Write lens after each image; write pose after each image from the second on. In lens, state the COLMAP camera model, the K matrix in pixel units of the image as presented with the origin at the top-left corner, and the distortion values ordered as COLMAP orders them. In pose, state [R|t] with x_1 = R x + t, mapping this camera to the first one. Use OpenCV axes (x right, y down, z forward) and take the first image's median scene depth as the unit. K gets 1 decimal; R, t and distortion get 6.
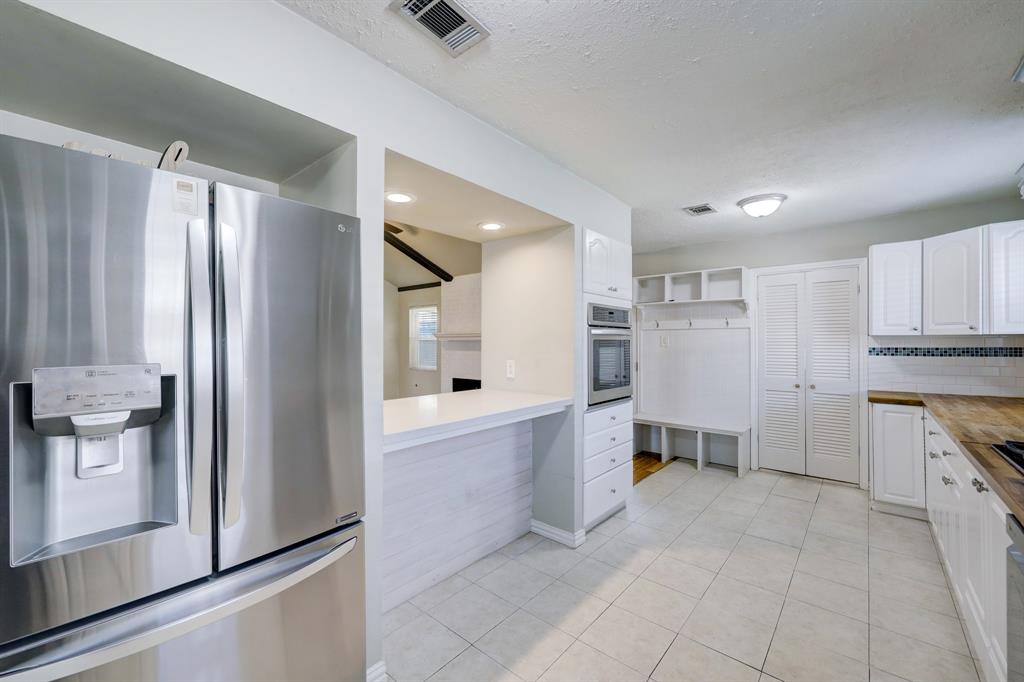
lens RADIAL K [[416.0, 0, 512.0], [0, 416.0, 341.0], [0, 0, 1]] dist [0.000373, 0.000090]
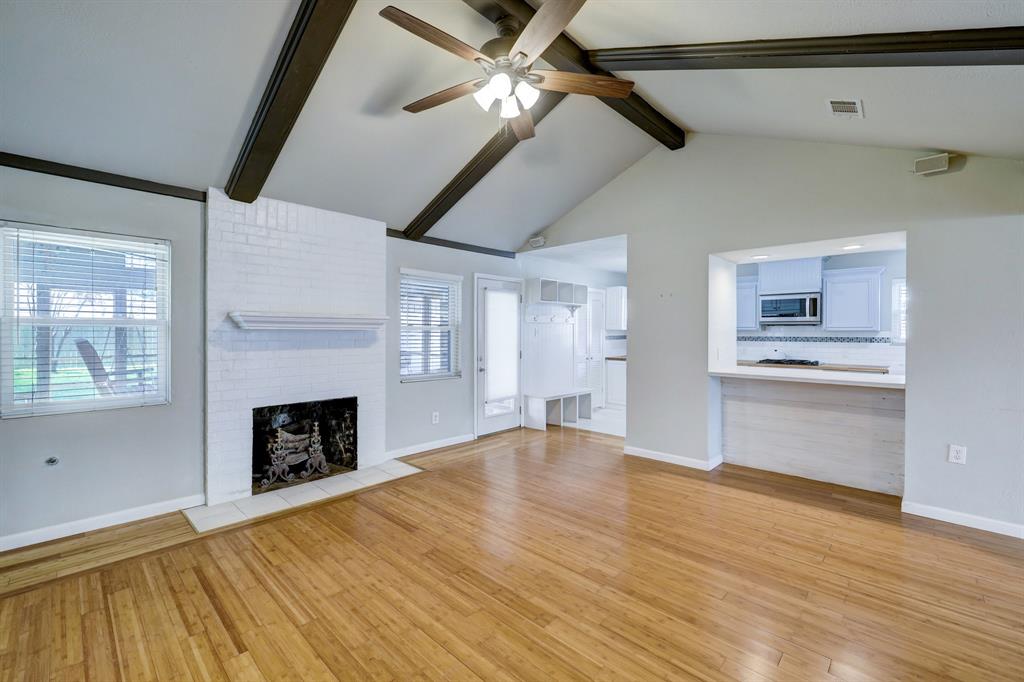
lens RADIAL K [[431.9, 0, 514.1], [0, 431.9, 331.0], [0, 0, 1]] dist [-0.000505, -0.000066]
pose [[0.057682, 0.003366, 0.998329, -1.379833], [-0.005632, 0.999980, -0.003046, 0.002399], [-0.998319, -0.005447, 0.057700, 1.494852]]
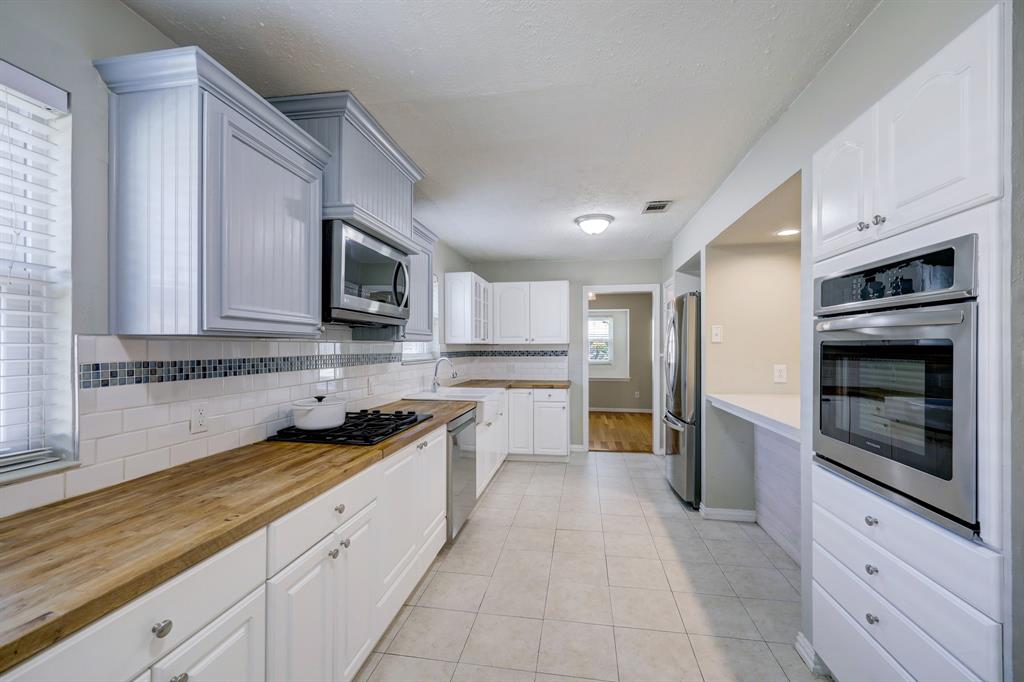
lens RADIAL K [[412.6, 0, 513.9], [0, 412.6, 345.3], [0, 0, 1]] dist [-0.000108, 0.000199]
pose [[-0.856990, 0.000884, -0.515332, 0.729737], [0.004754, 0.999970, -0.006190, 0.003071], [0.515310, -0.007755, -0.856969, 1.098325]]
